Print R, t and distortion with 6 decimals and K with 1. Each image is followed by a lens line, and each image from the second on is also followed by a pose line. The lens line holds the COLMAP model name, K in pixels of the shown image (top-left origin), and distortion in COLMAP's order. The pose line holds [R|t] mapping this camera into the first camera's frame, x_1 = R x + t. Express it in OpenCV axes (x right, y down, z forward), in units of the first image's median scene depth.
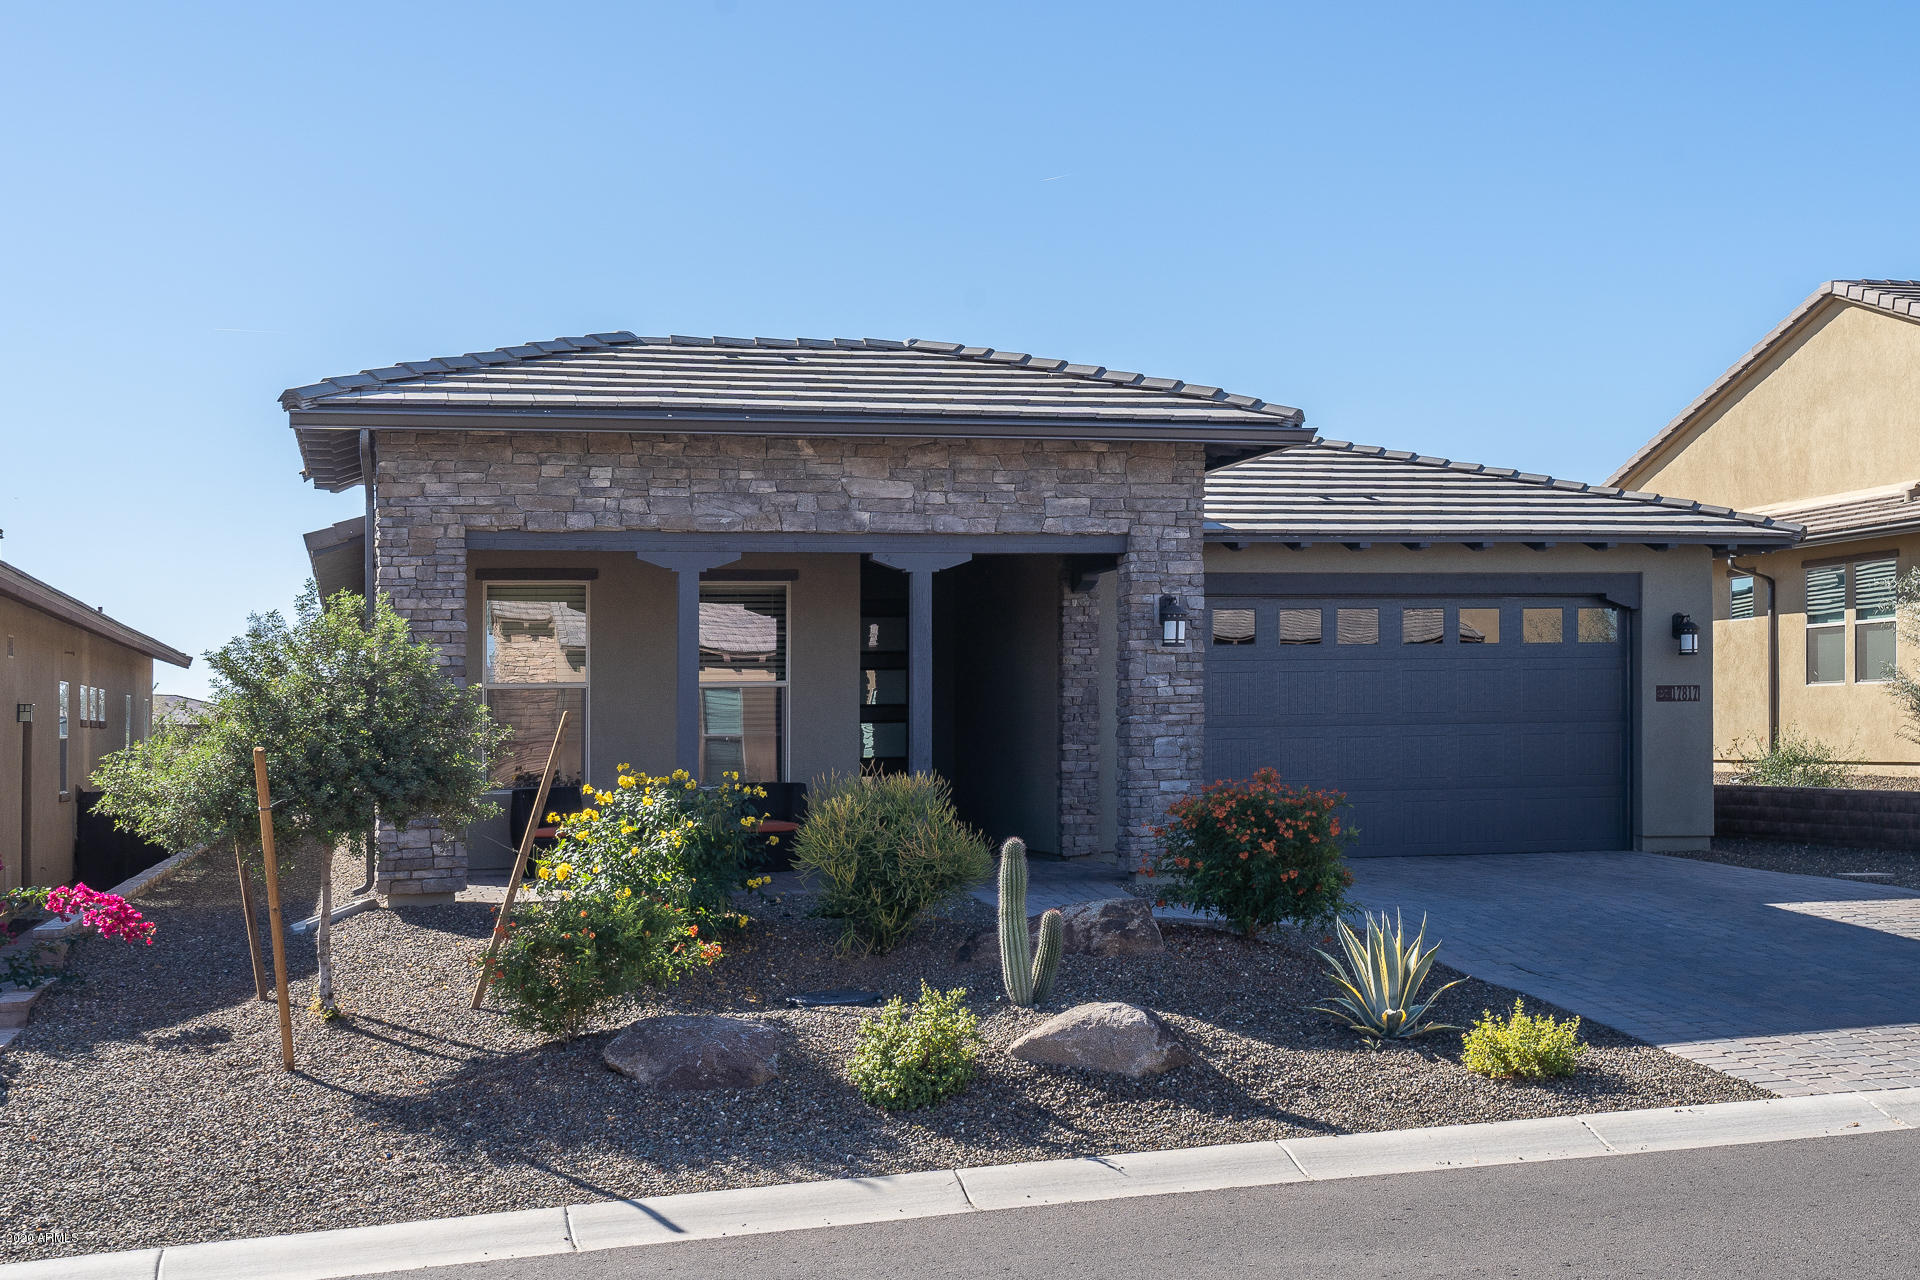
lens RADIAL K [[1995.8, 0, 958.3], [0, 1995.8, 659.7], [0, 0, 1]] dist [0.049591, 0.000000]
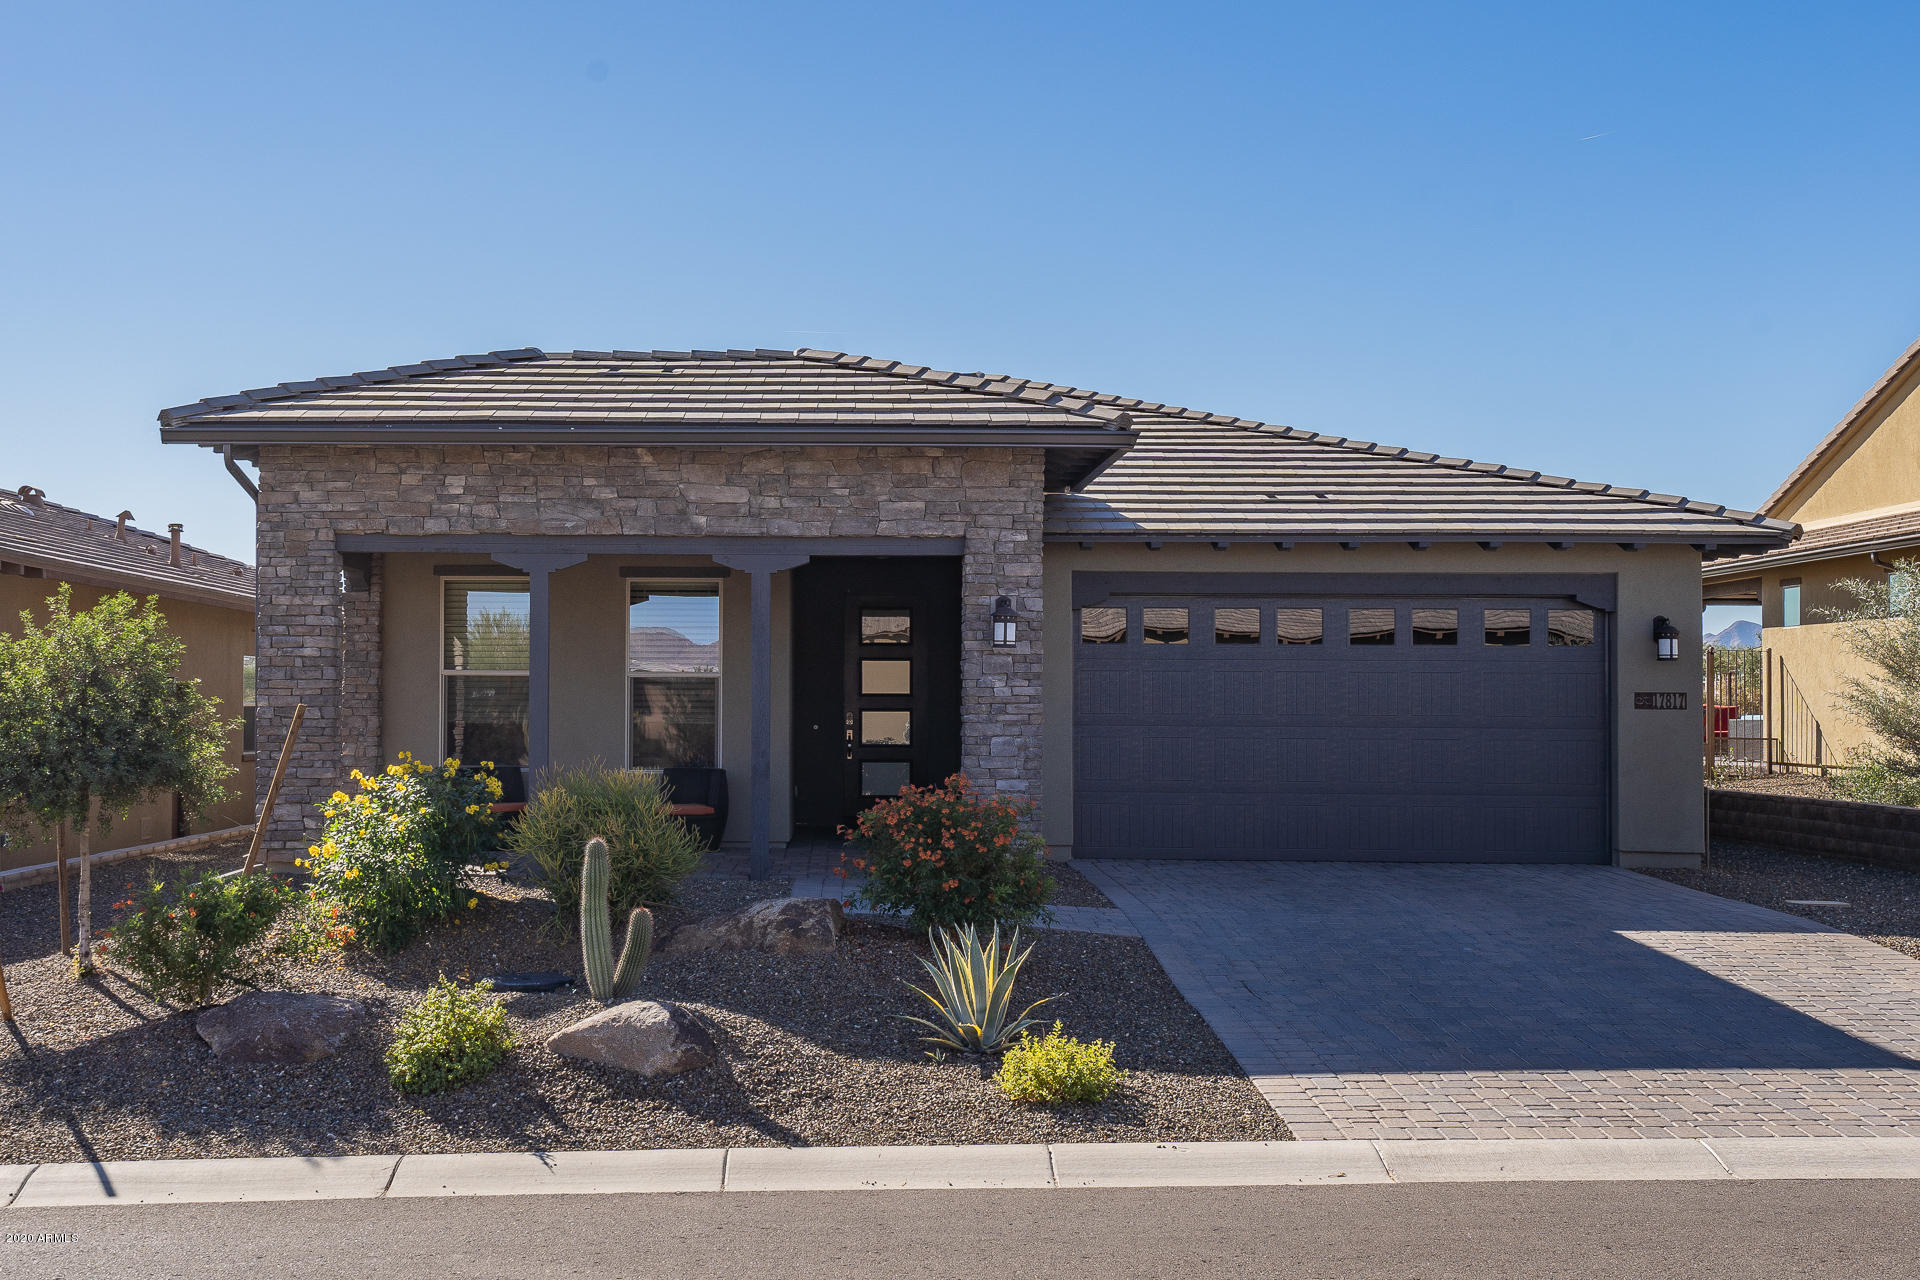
lens RADIAL K [[1913.1, 0, 958.6], [0, 1913.1, 619.7], [0, 0, 1]] dist [0.049556, 0.000000]
pose [[0.971483, 0.011796, -0.236814, 0.322591], [-0.013446, 0.999895, -0.005354, -0.015673], [0.236726, 0.008386, 0.971540, 0.051336]]
